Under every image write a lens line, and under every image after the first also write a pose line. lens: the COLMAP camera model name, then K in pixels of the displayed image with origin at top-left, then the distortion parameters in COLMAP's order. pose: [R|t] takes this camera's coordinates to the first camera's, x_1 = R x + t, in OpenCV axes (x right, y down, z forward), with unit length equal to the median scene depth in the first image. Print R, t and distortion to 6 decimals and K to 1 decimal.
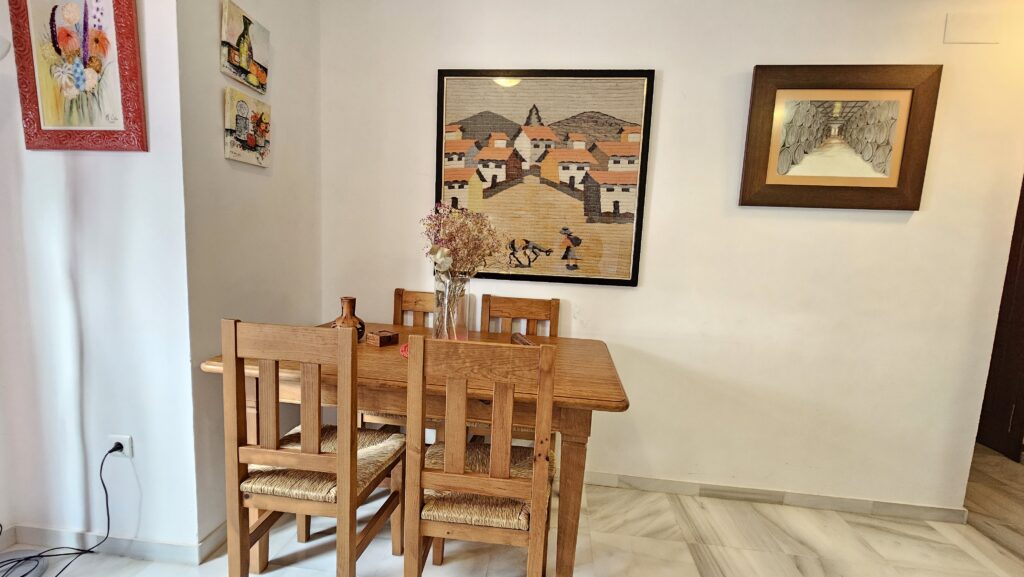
lens RADIAL K [[416.7, 0, 516.0], [0, 416.7, 292.8], [0, 0, 1]] dist [-0.004000, -0.000172]
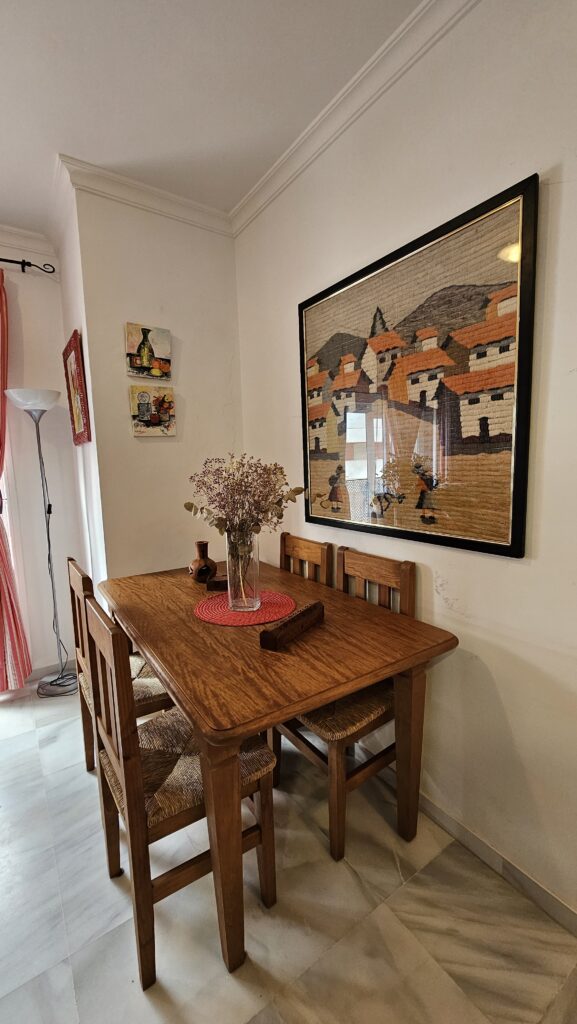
lens RADIAL K [[416.7, 0, 283.6], [0, 416.7, 513.0], [0, 0, 1]] dist [-0.004000, -0.000172]
pose [[0.644182, 0.029875, -0.764288, 0.527196], [-0.027095, 0.999501, 0.016231, -0.080227], [0.764392, 0.010253, 0.644670, 0.374283]]
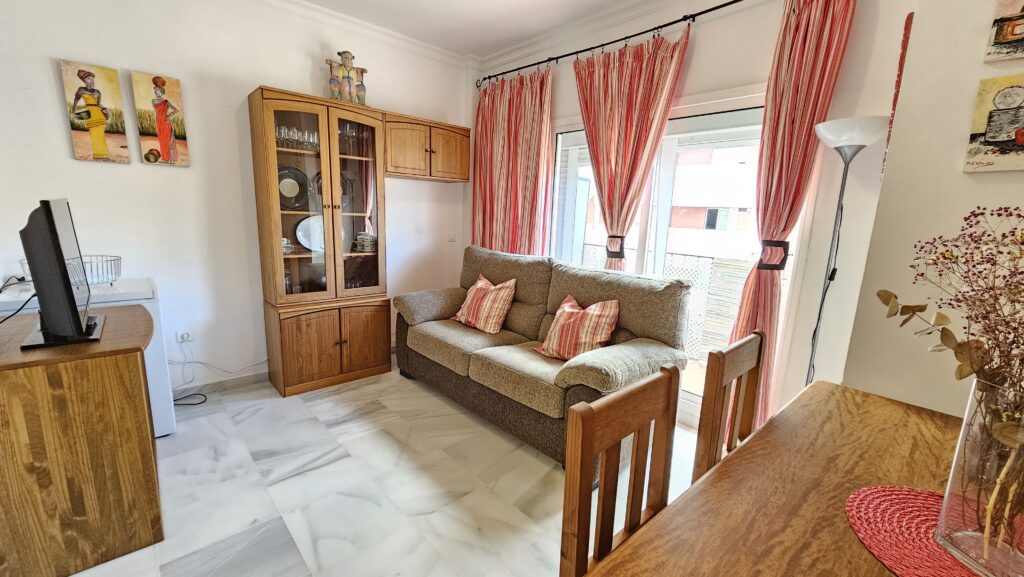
lens RADIAL K [[416.7, 0, 511.0], [0, 416.7, 293.7], [0, 0, 1]] dist [-0.004000, -0.000172]
pose [[-0.657488, 0.068506, -0.750344, 0.366773], [-0.158553, 0.960980, 0.226668, -0.110289], [0.736594, 0.268001, -0.620971, 0.700220]]
